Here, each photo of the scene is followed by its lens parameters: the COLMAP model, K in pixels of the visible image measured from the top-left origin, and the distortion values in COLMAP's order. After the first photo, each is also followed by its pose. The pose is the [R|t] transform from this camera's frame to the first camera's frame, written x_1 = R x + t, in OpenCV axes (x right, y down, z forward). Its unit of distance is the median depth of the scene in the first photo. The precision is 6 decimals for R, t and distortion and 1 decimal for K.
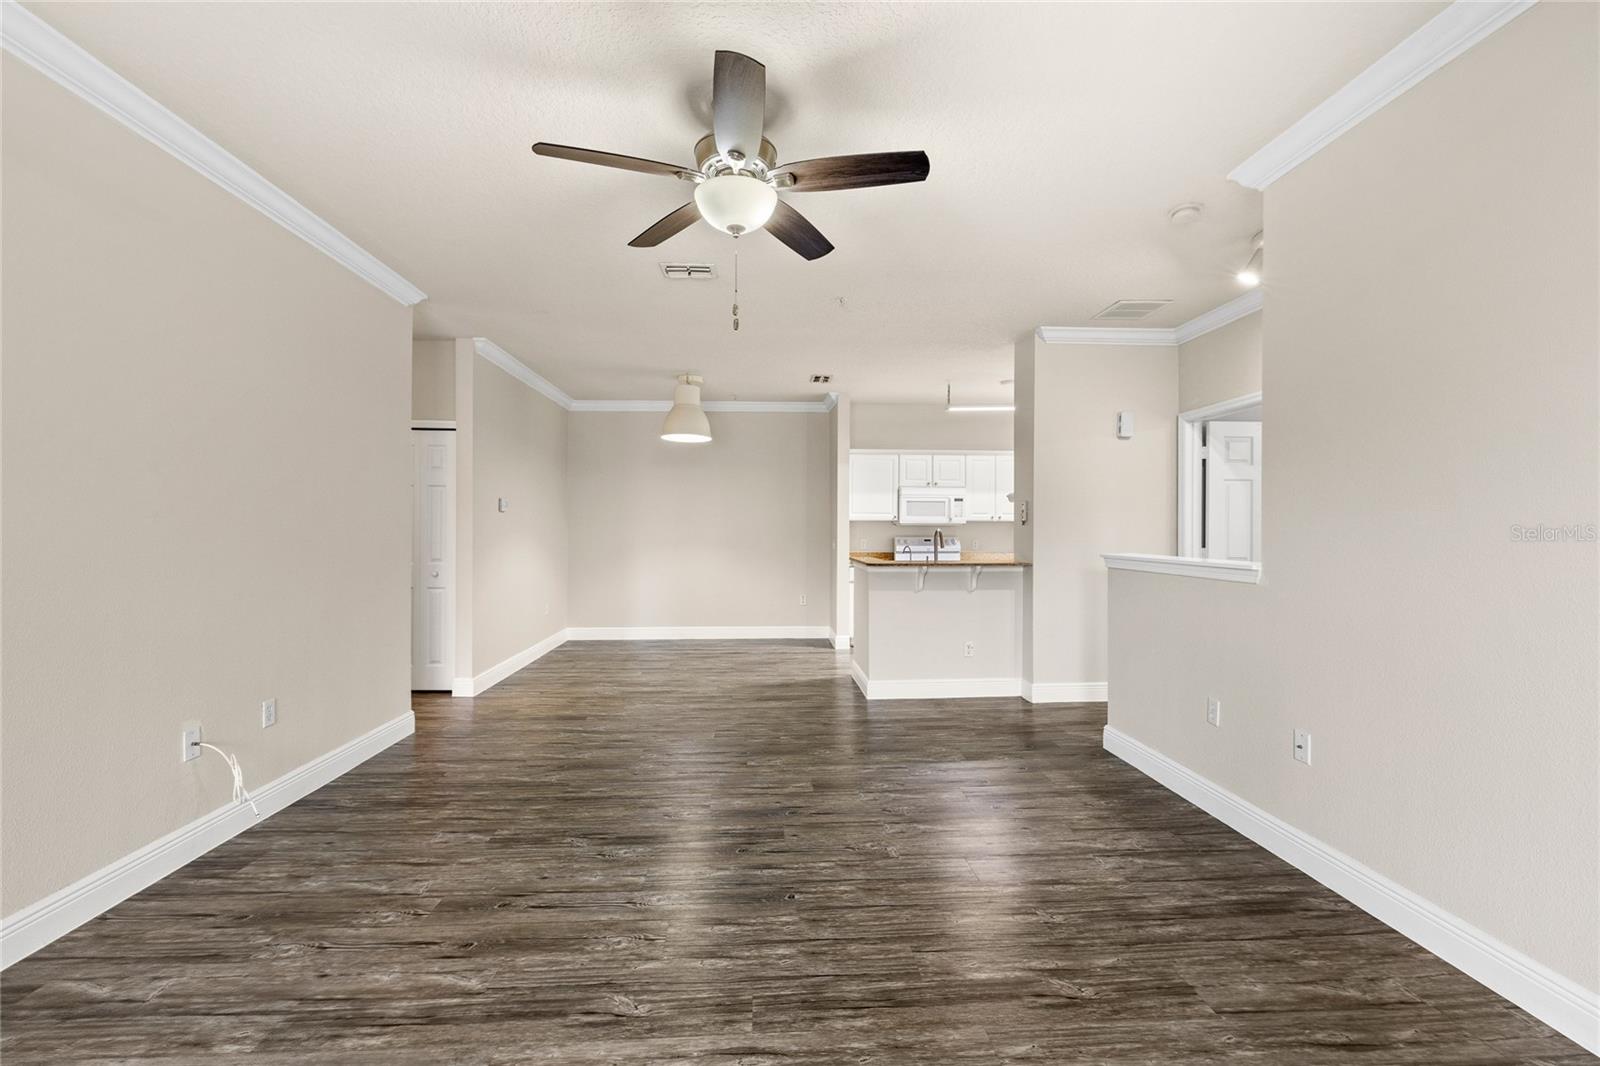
lens RADIAL K [[679.1, 0, 795.0], [0, 679.1, 531.8], [0, 0, 1]] dist [0.000797, 0.000211]
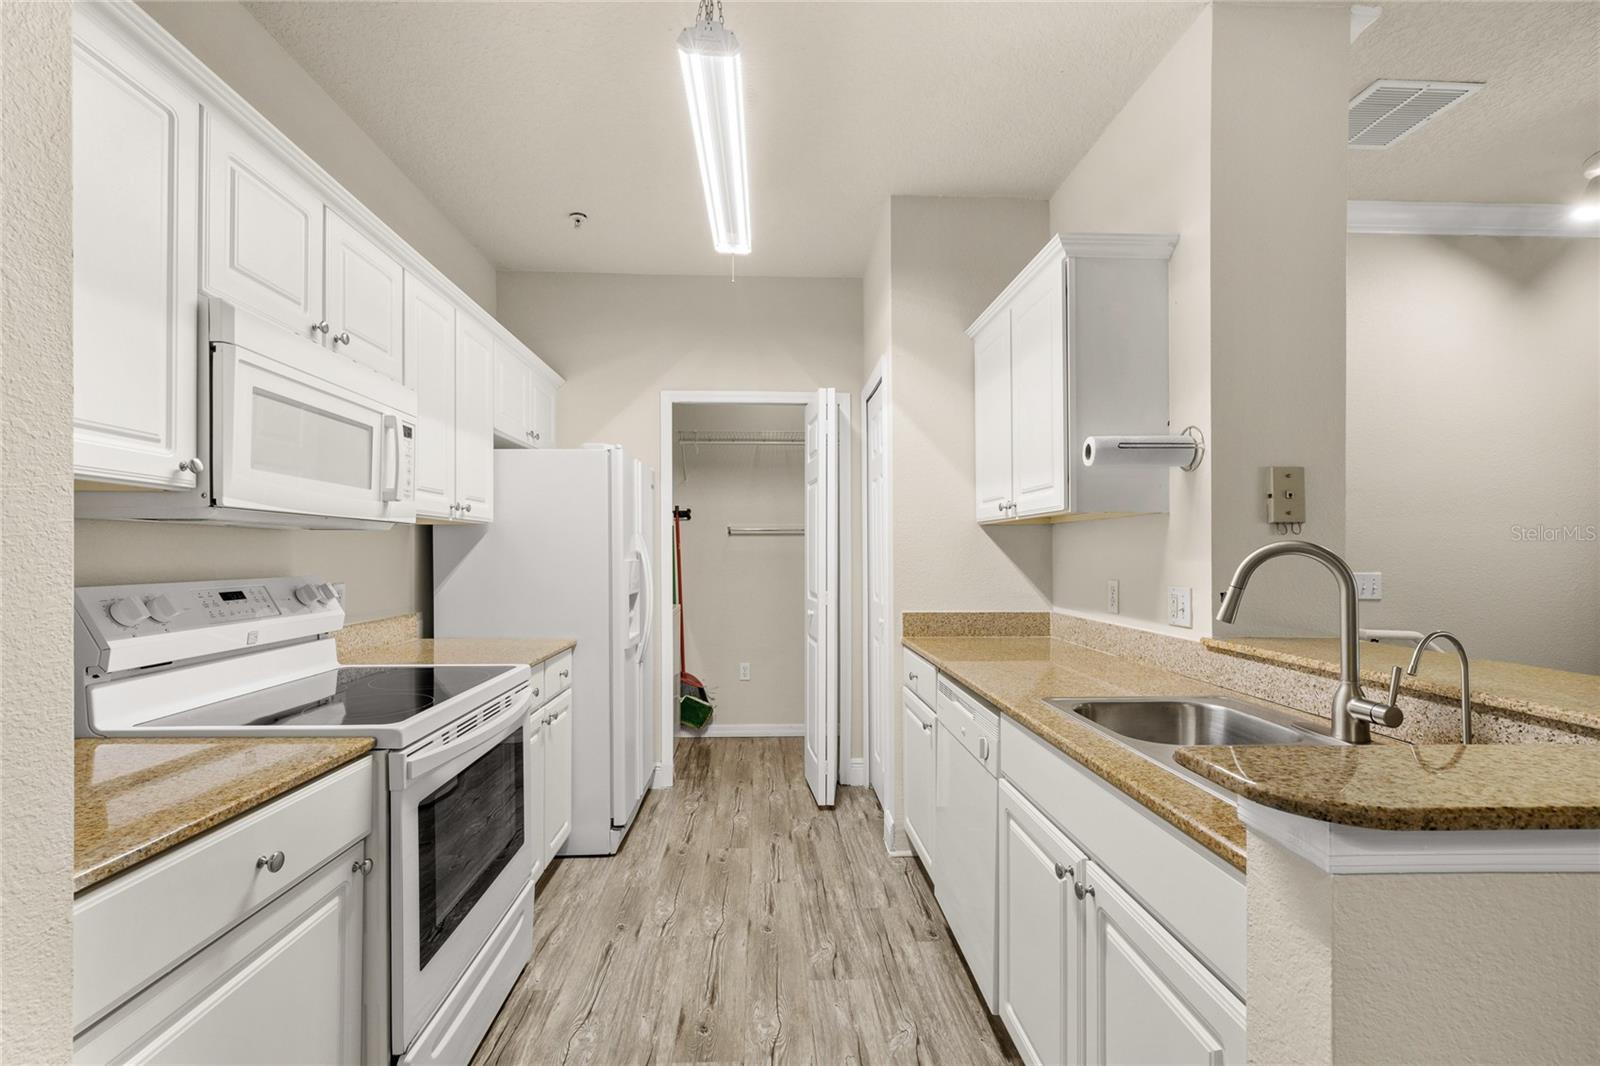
lens RADIAL K [[704.0, 0, 806.3], [0, 704.0, 555.2], [0, 0, 1]] dist [0.000429, 0.000032]
pose [[0.009366, -0.003411, 0.999950, -0.054958], [-0.000389, 0.999994, 0.003414, -0.001785], [-0.999956, -0.000421, 0.009365, 1.963797]]
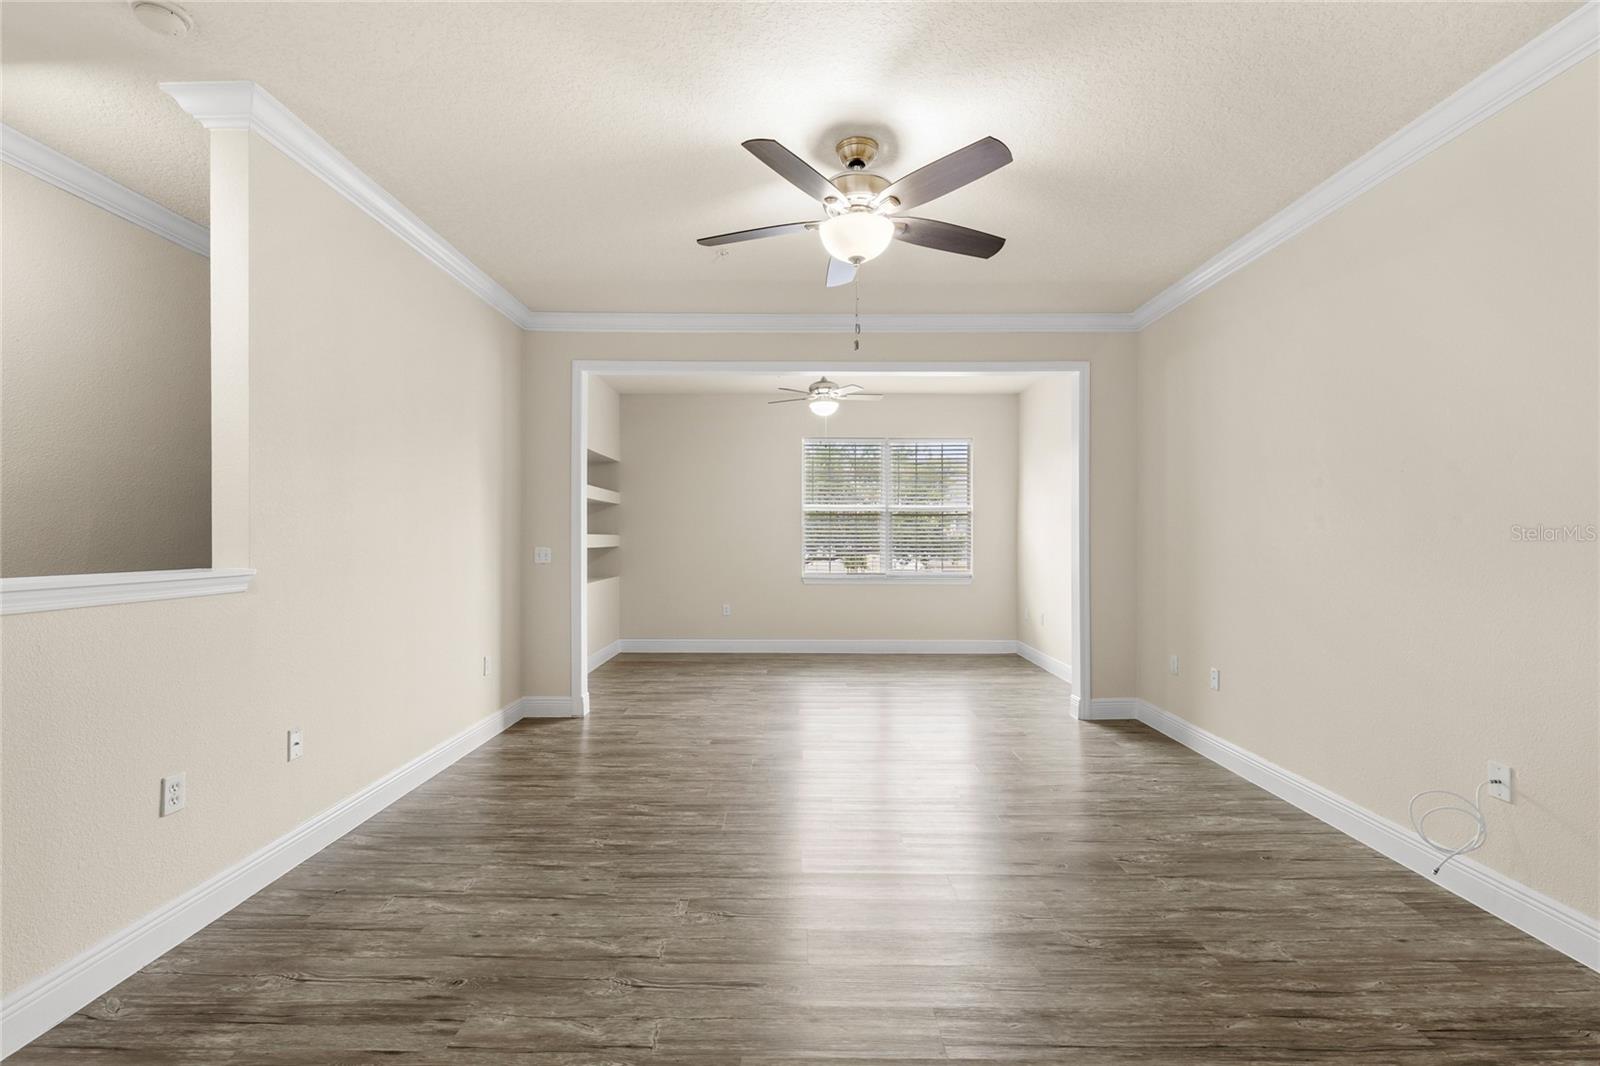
lens RADIAL K [[679.1, 0, 795.0], [0, 679.1, 531.8], [0, 0, 1]] dist [0.000797, 0.000211]
pose [[-0.998000, -0.004102, 0.063078, -0.041298], [-0.004344, 0.999984, -0.003699, 0.002918], [-0.063061, -0.003965, -0.998002, 1.510769]]
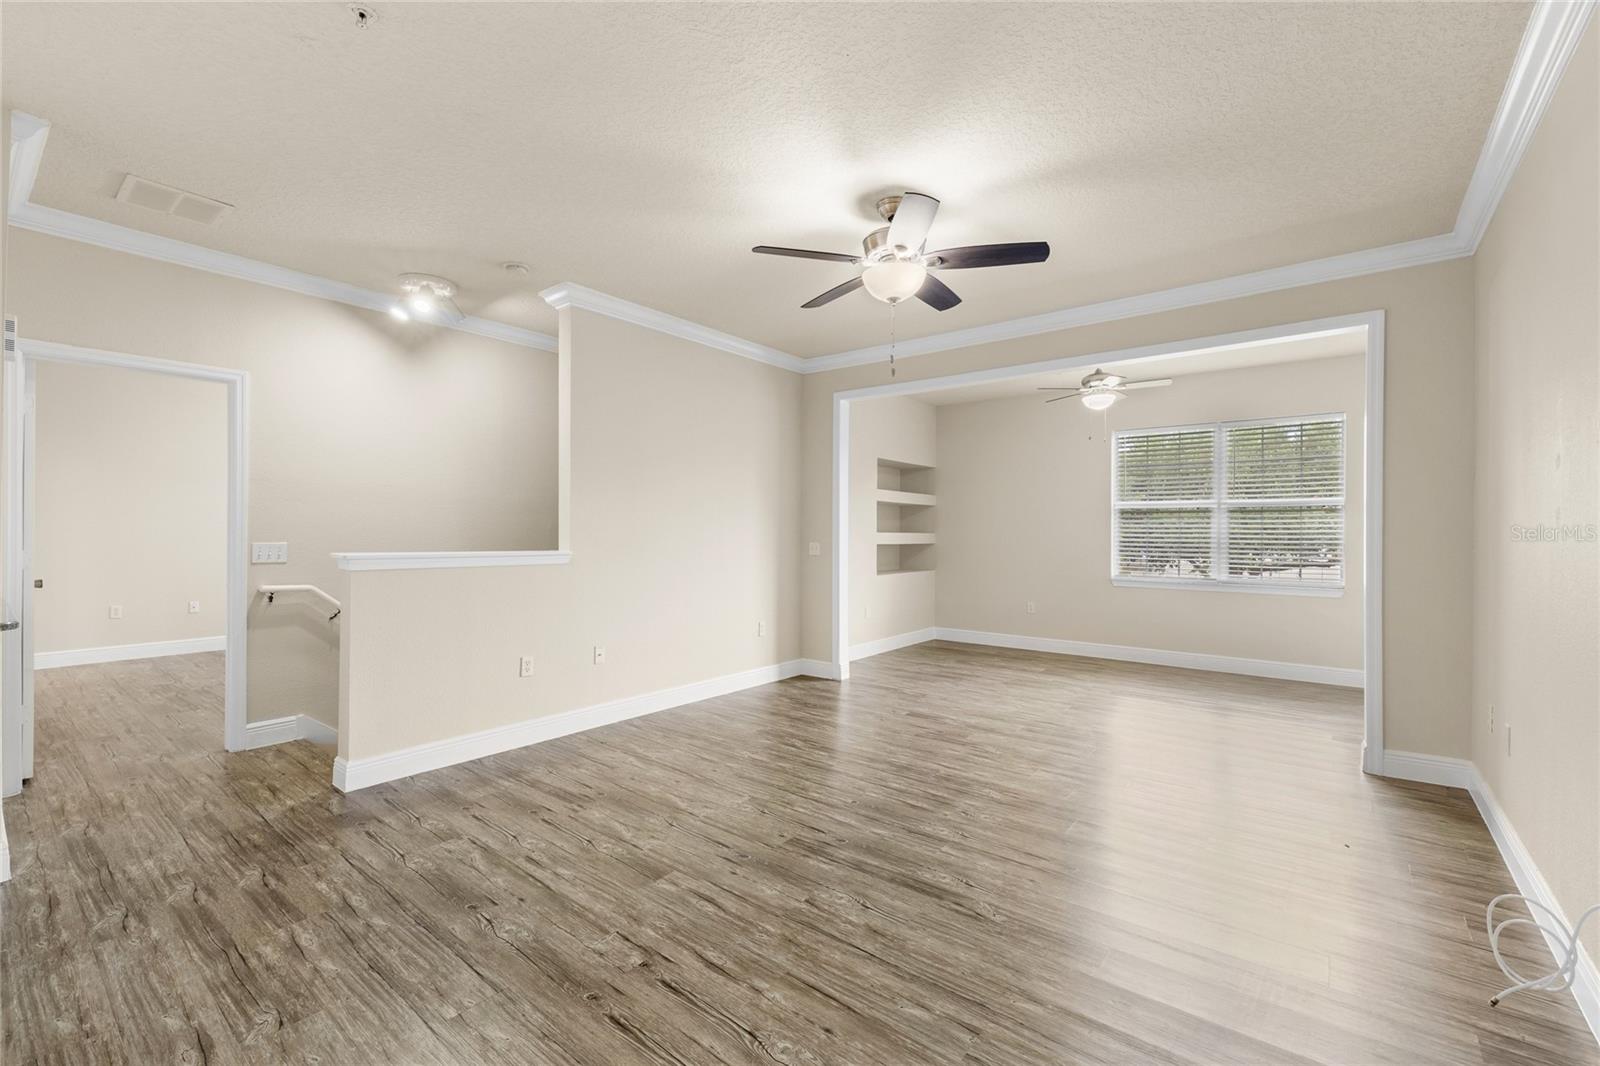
lens RADIAL K [[673.7, 0, 792.9], [0, 673.7, 529.3], [0, 0, 1]] dist [0.002257, 0.000149]
pose [[-0.741755, -0.003172, 0.670664, -0.582932], [-0.006196, 0.999979, -0.002123, 0.000490], [-0.670643, -0.005730, -0.741758, 1.493216]]
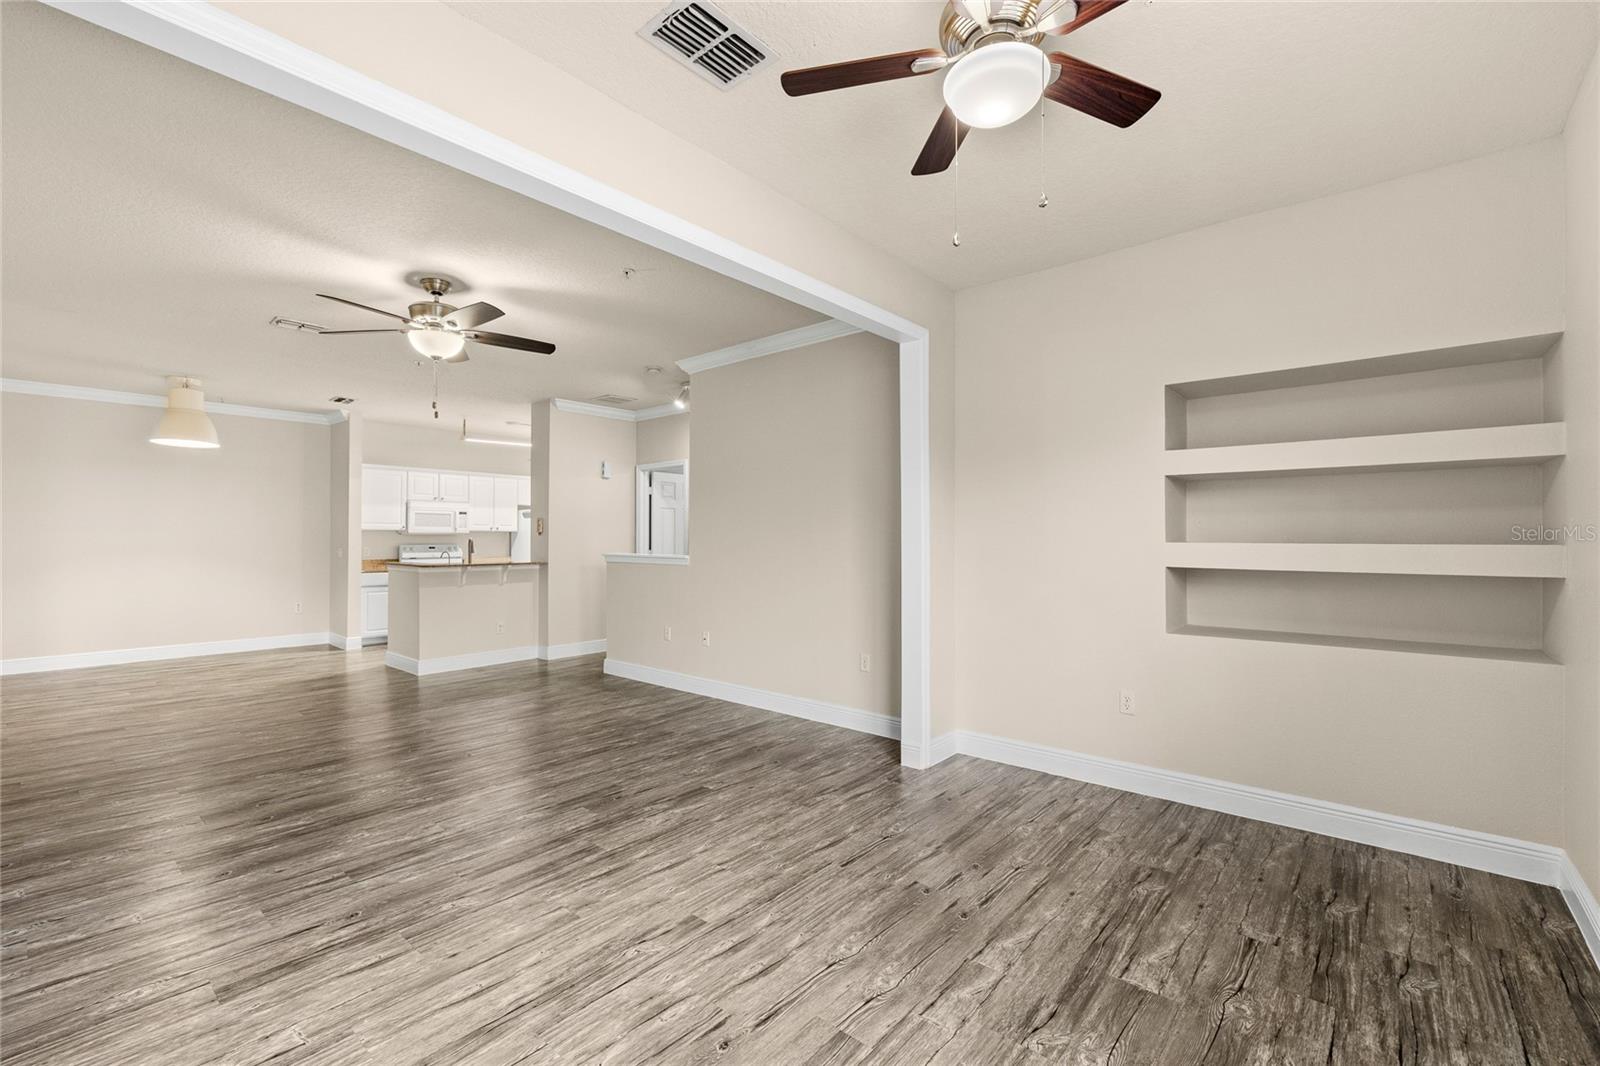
lens RADIAL K [[679.1, 0, 795.0], [0, 679.1, 531.8], [0, 0, 1]] dist [0.000797, 0.000211]
pose [[0.696982, 0.006950, 0.717055, -0.475227], [0.001089, 0.999942, -0.010751, -0.002296], [-0.717088, 0.008274, 0.696933, -0.557927]]
